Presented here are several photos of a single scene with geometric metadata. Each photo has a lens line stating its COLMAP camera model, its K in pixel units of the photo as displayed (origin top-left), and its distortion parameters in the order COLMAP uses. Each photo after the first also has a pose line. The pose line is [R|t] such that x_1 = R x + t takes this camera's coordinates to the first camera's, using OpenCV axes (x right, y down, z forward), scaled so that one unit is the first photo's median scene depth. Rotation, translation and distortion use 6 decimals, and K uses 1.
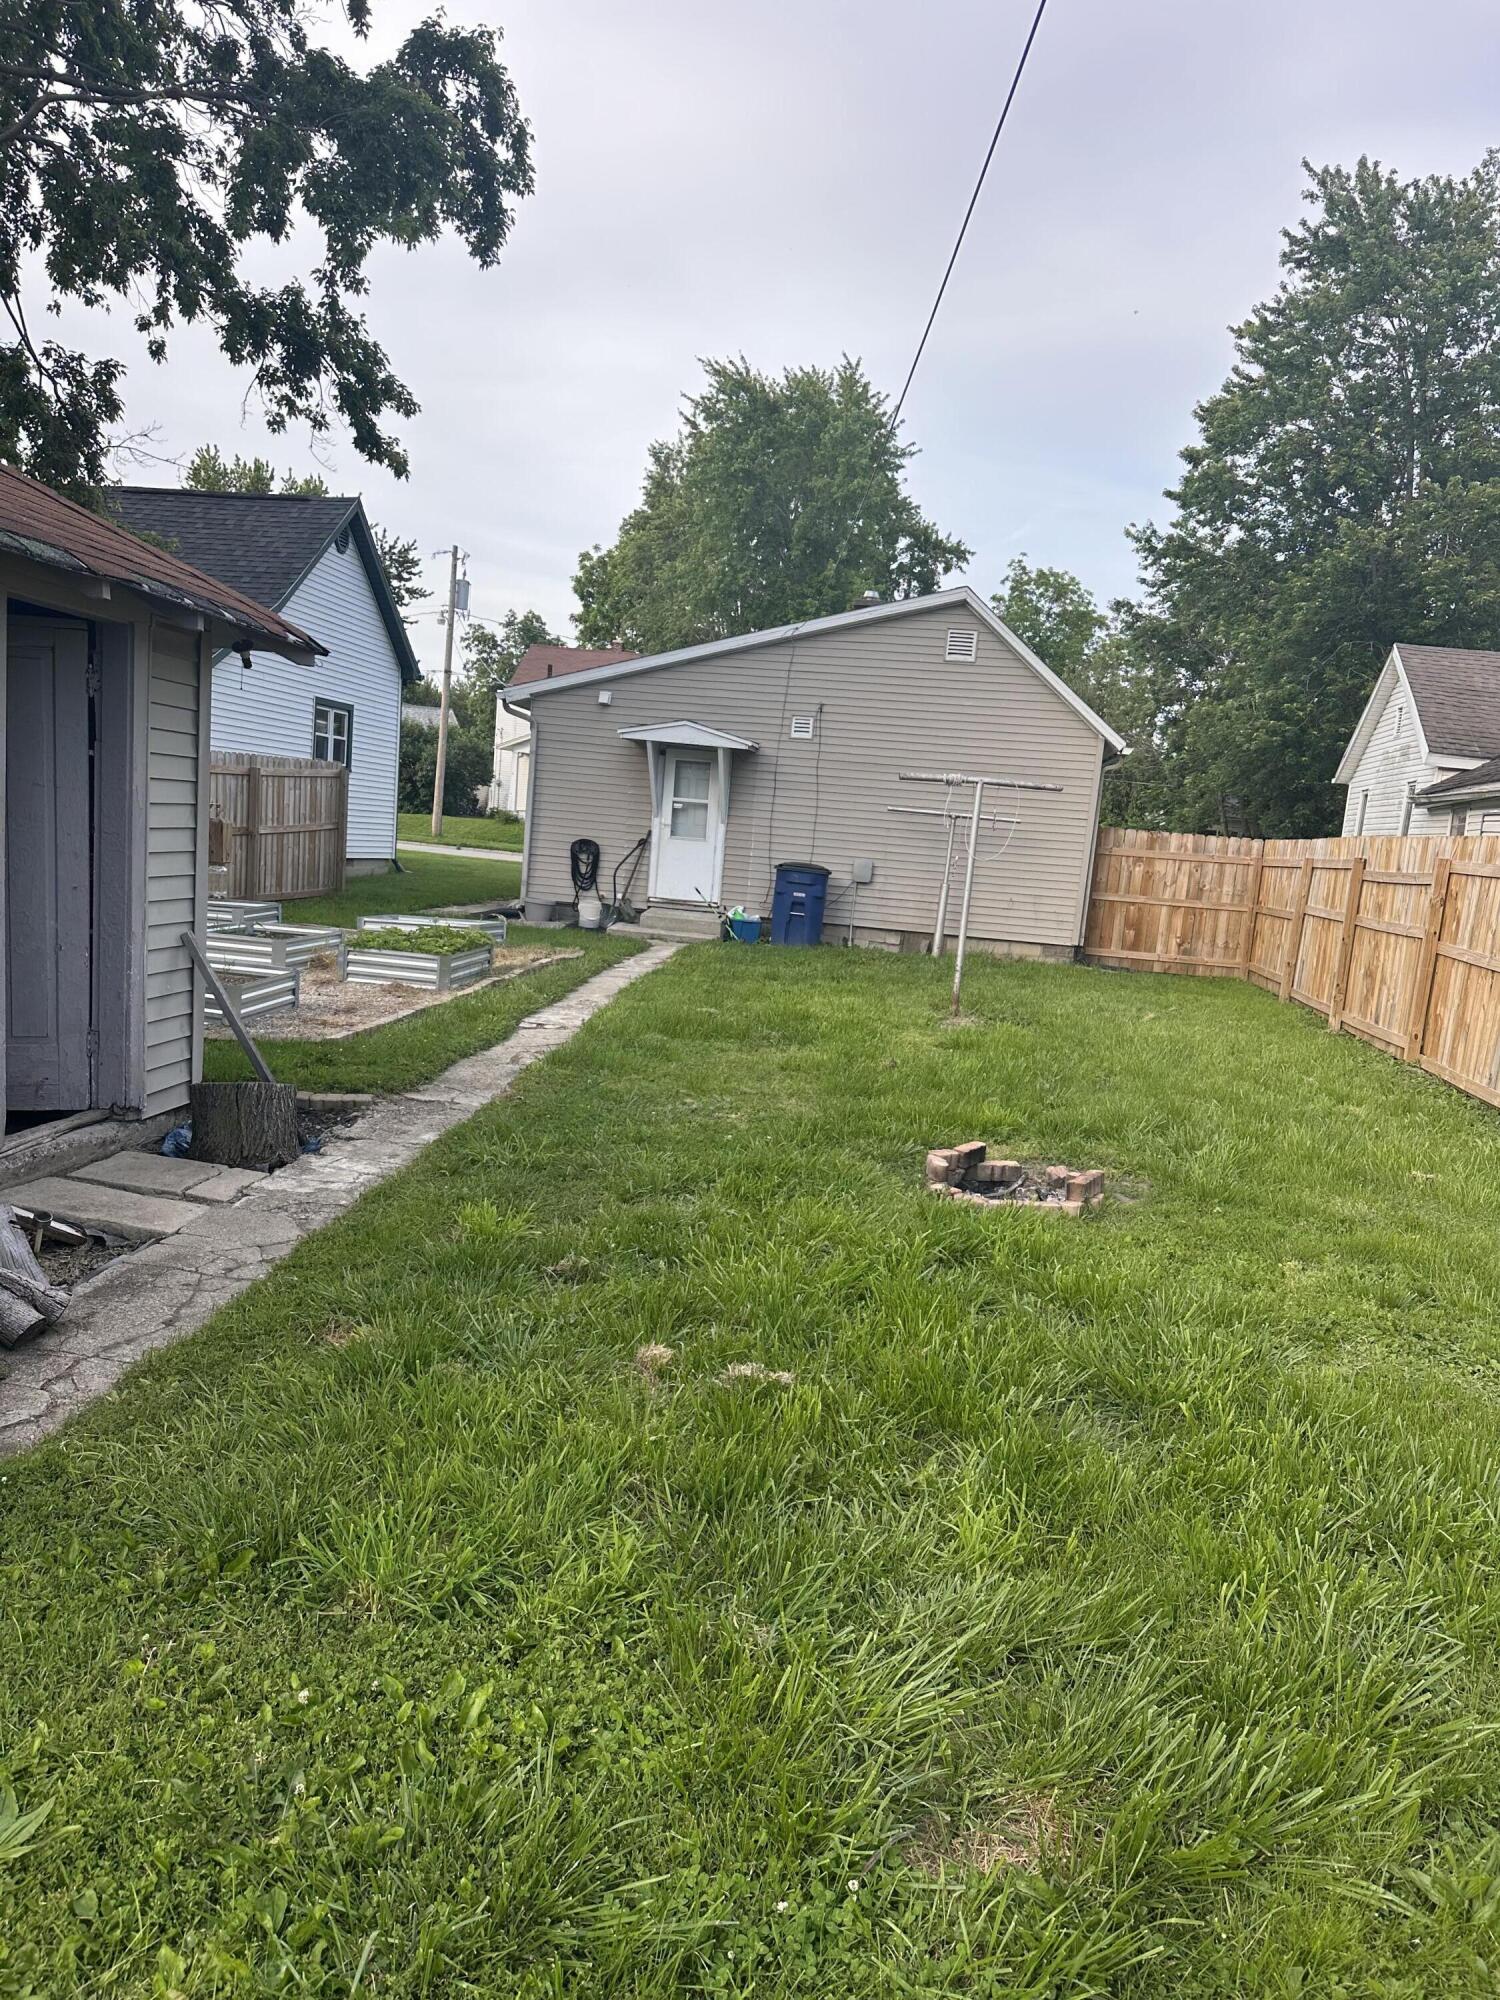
lens RADIAL K [[1493.2, 0, 750.0], [0, 1493.2, 1000.0], [0, 0, 1]] dist [0.174064, -0.209827]
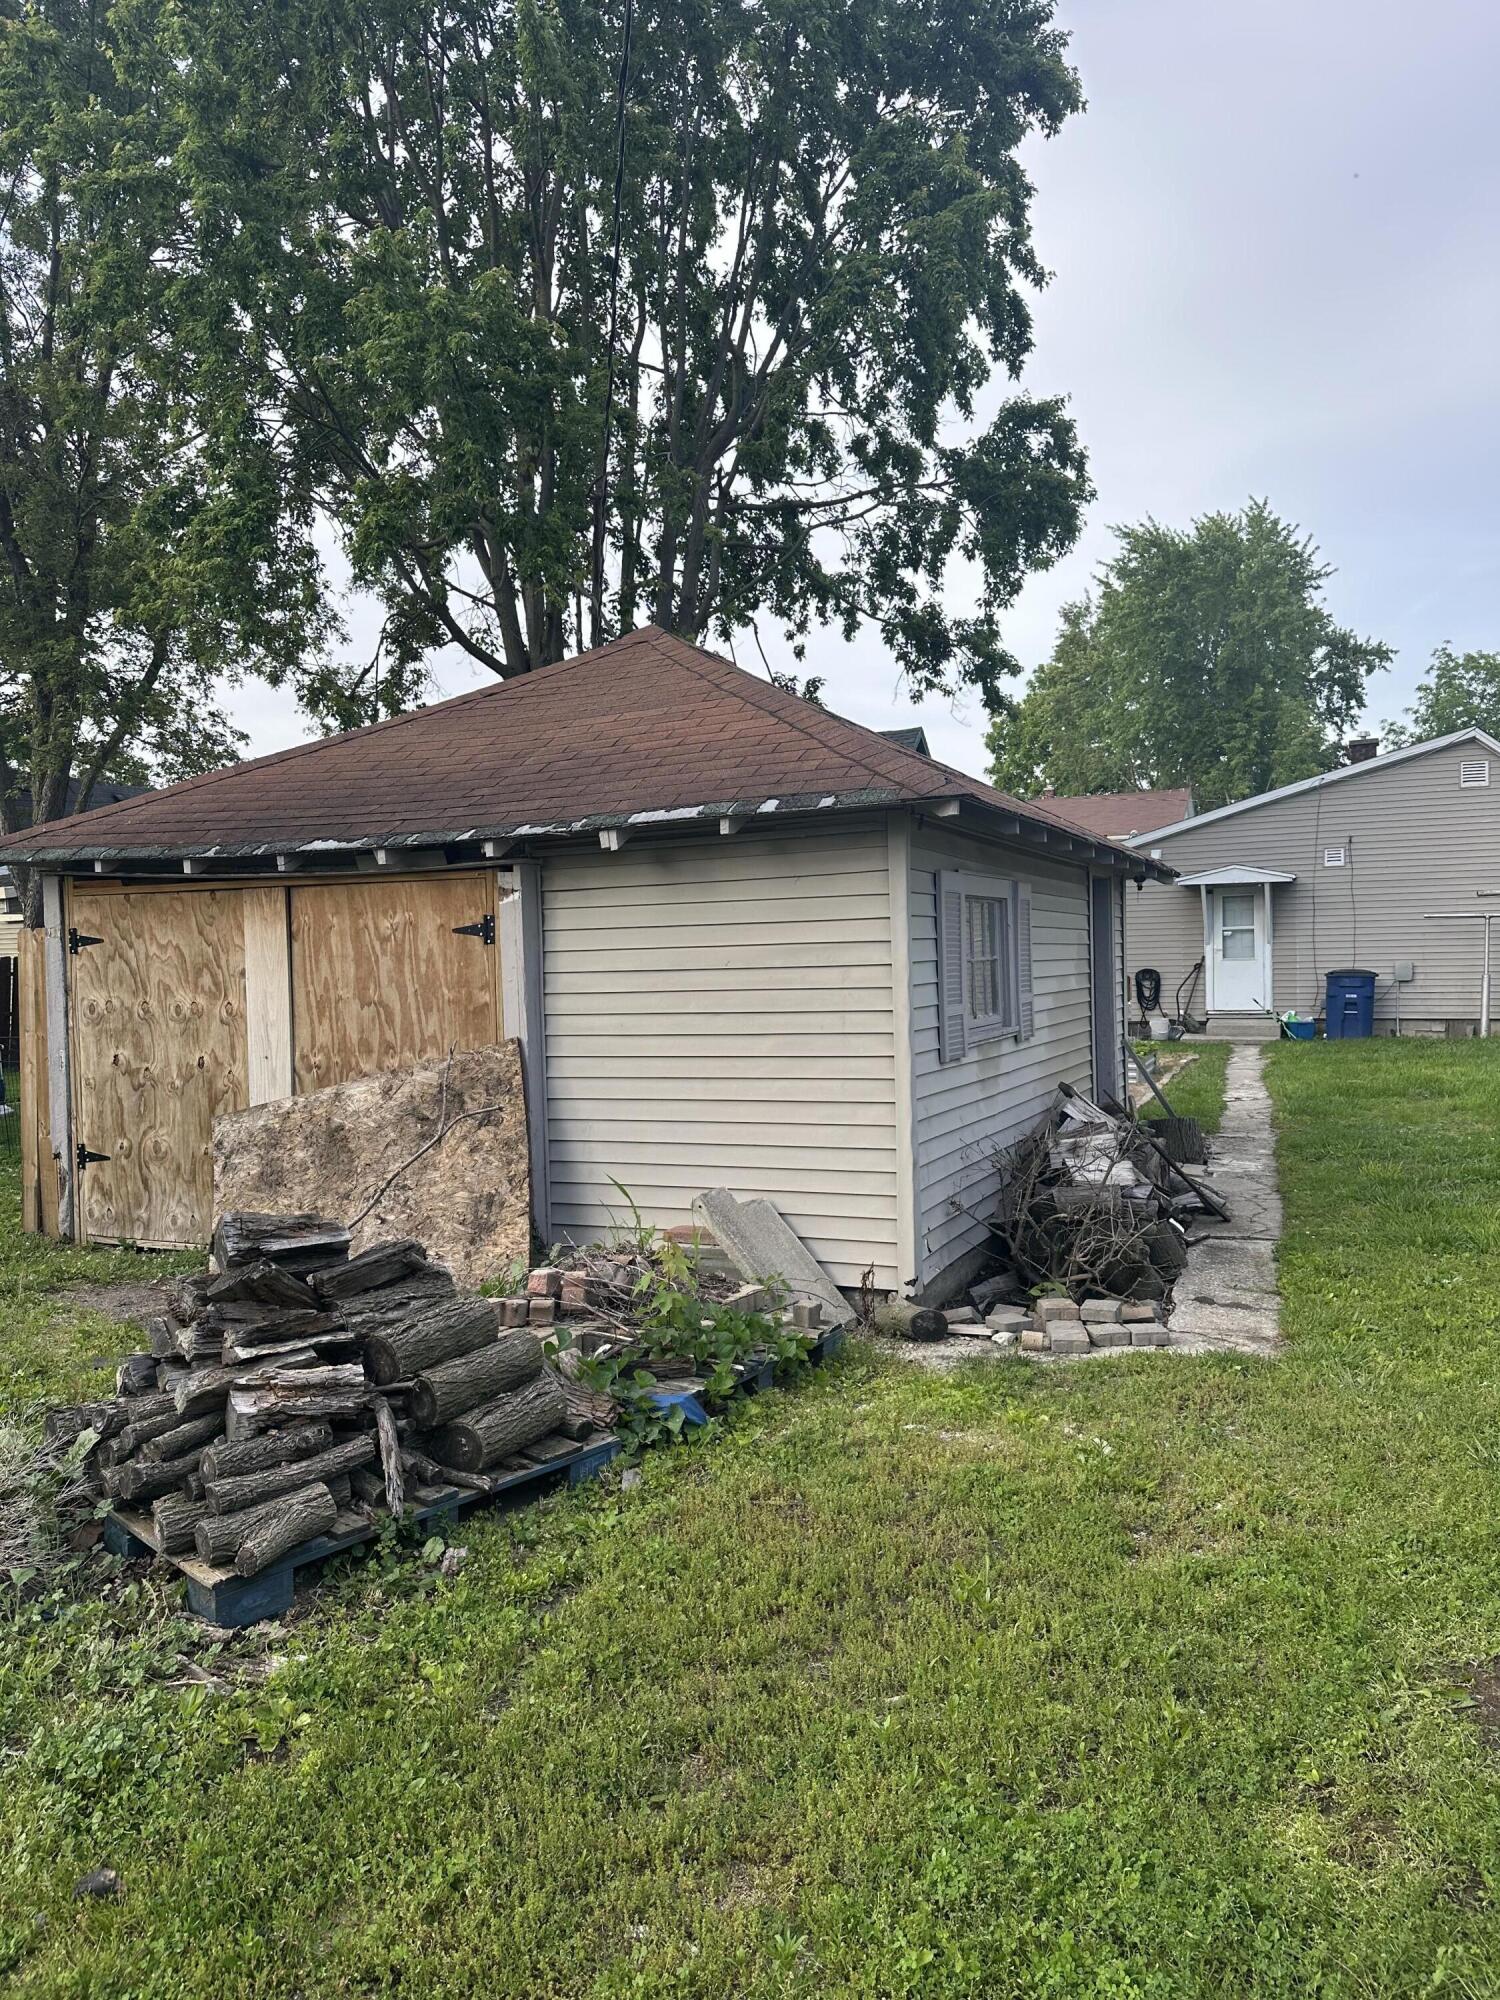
lens RADIAL K [[1493.2, 0, 750.0], [0, 1493.2, 1000.0], [0, 0, 1]] dist [0.174064, -0.209827]
pose [[0.962966, -0.096867, -0.251620, -0.113744], [0.073949, 0.992335, -0.099014, 0.016019], [0.259282, 0.076740, 0.962748, -0.268467]]
